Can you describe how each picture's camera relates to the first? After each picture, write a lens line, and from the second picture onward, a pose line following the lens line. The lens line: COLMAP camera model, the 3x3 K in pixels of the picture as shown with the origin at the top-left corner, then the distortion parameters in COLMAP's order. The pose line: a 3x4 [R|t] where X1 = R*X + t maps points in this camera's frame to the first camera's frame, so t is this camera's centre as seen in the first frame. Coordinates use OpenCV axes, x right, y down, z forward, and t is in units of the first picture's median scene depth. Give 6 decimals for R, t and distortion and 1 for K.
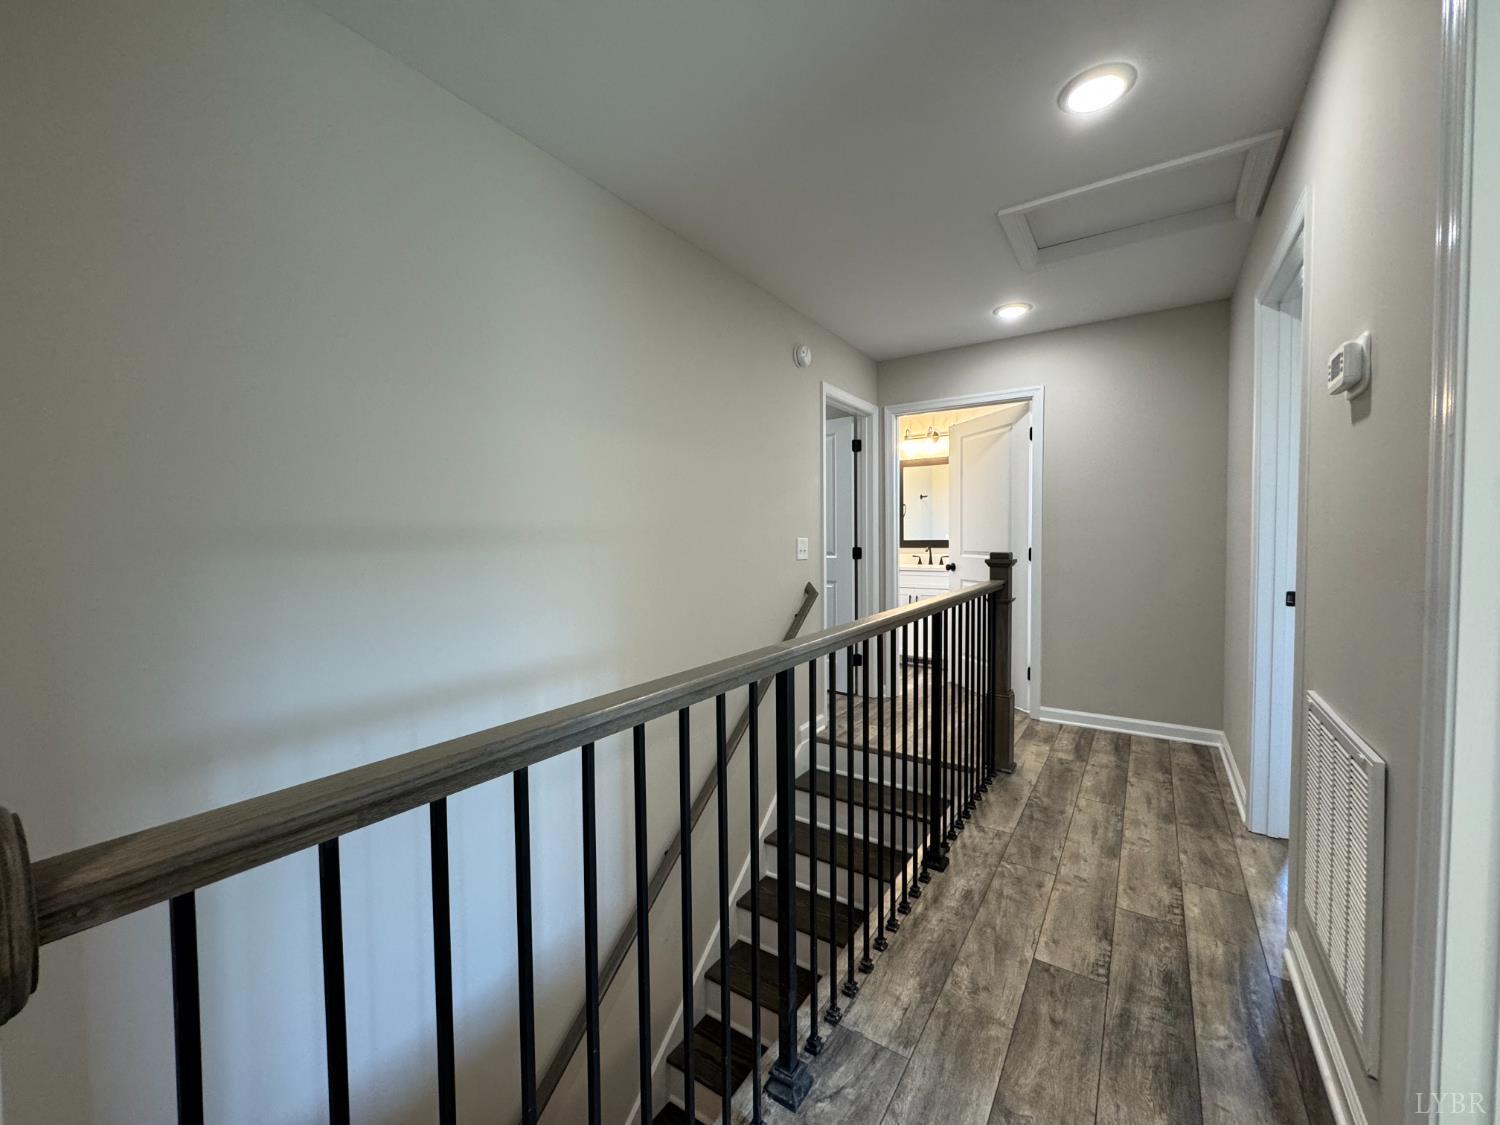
lens RADIAL K [[595.2, 0, 742.4], [0, 595.2, 558.0], [0, 0, 1]] dist [-0.002973, 0.001158]
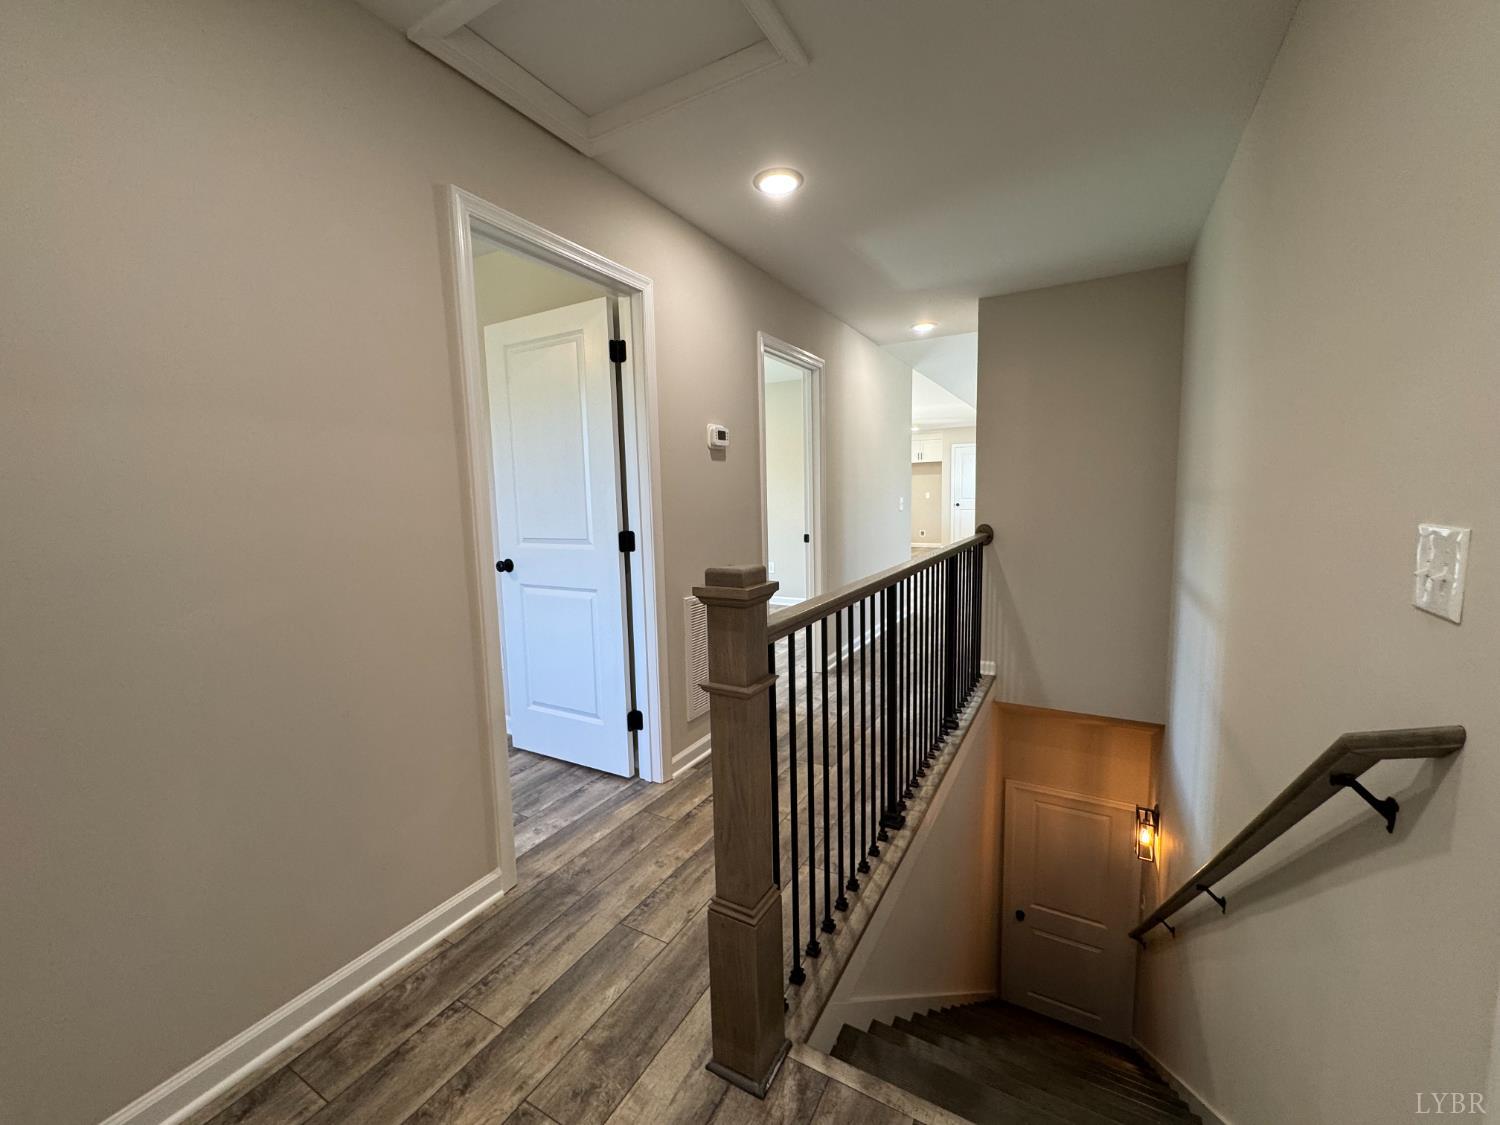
lens RADIAL K [[595.2, 0, 749.2], [0, 595.2, 562.6], [0, 0, 1]] dist [-0.002973, 0.001158]
pose [[-0.996406, 0.043355, -0.072776, 0.526908], [0.031133, 0.986401, 0.161382, -0.088398], [0.078783, 0.158536, -0.984205, 1.608261]]
